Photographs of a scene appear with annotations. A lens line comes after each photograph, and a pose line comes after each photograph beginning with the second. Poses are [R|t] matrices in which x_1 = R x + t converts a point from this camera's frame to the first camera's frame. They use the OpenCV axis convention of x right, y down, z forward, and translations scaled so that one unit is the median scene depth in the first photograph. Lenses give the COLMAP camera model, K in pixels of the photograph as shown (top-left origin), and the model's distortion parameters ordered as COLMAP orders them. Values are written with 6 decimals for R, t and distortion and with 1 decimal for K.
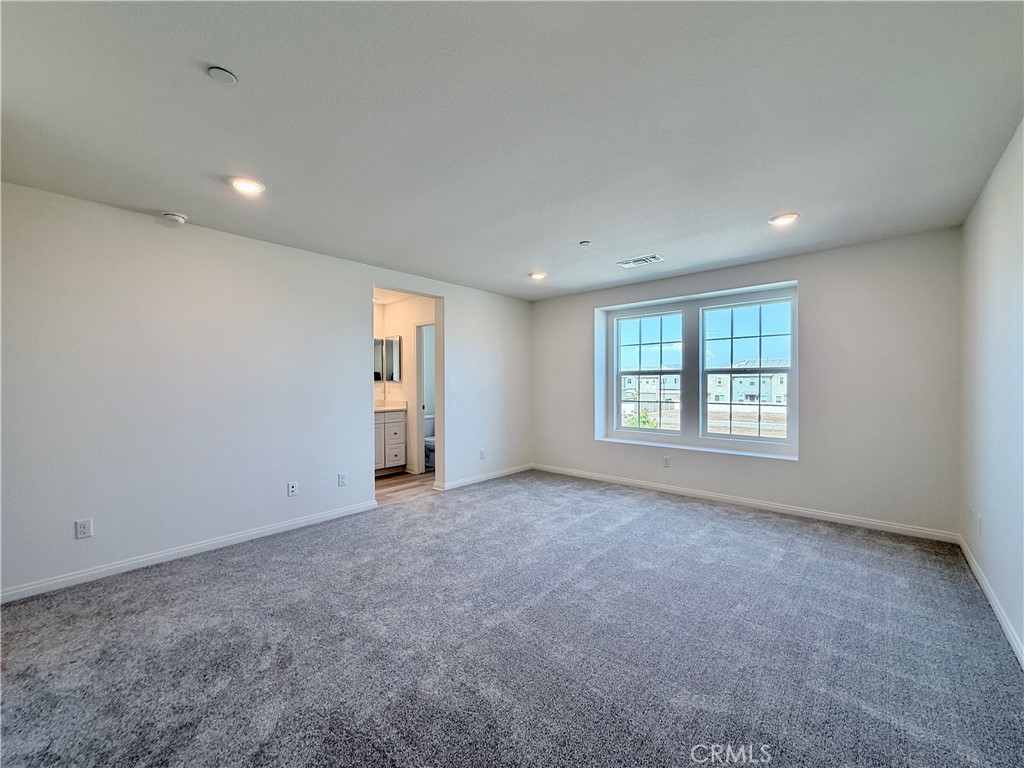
lens RADIAL K [[408.0, 0, 509.2], [0, 408.0, 386.1], [0, 0, 1]] dist [0.000762, 0.000126]
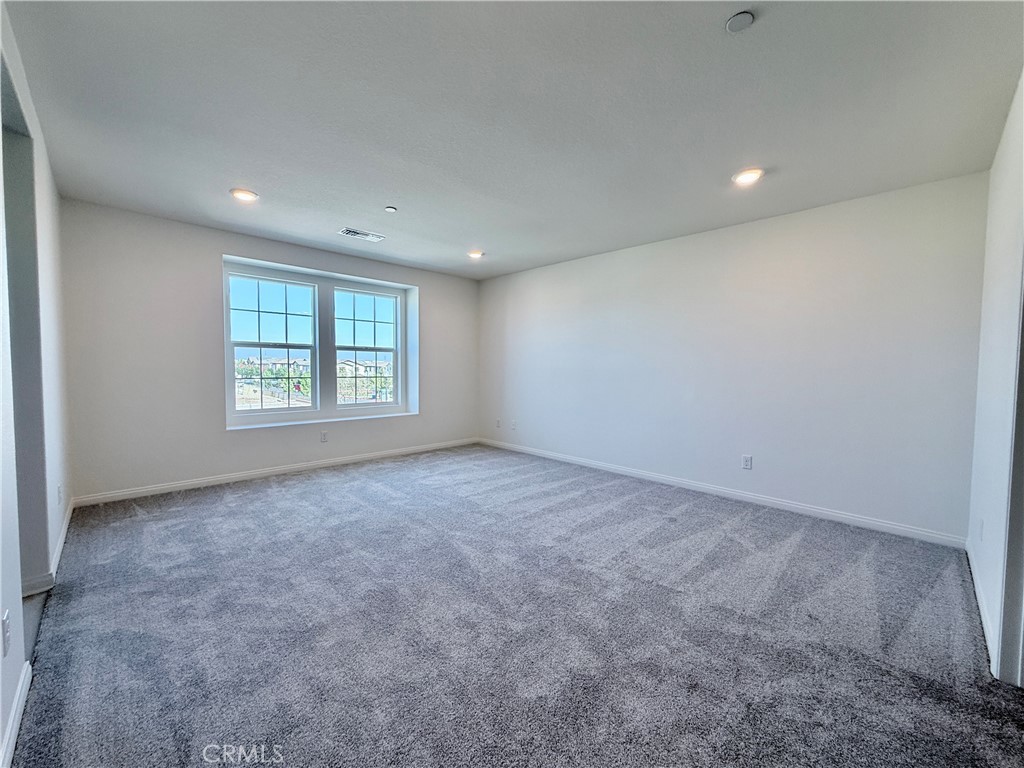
lens RADIAL K [[408.0, 0, 509.2], [0, 408.0, 386.1], [0, 0, 1]] dist [0.000762, 0.000126]
pose [[0.119689, -0.050921, 0.991505, -0.526308], [-0.013048, 0.998517, 0.052856, 0.001521], [-0.992726, -0.019264, 0.118847, 0.423285]]
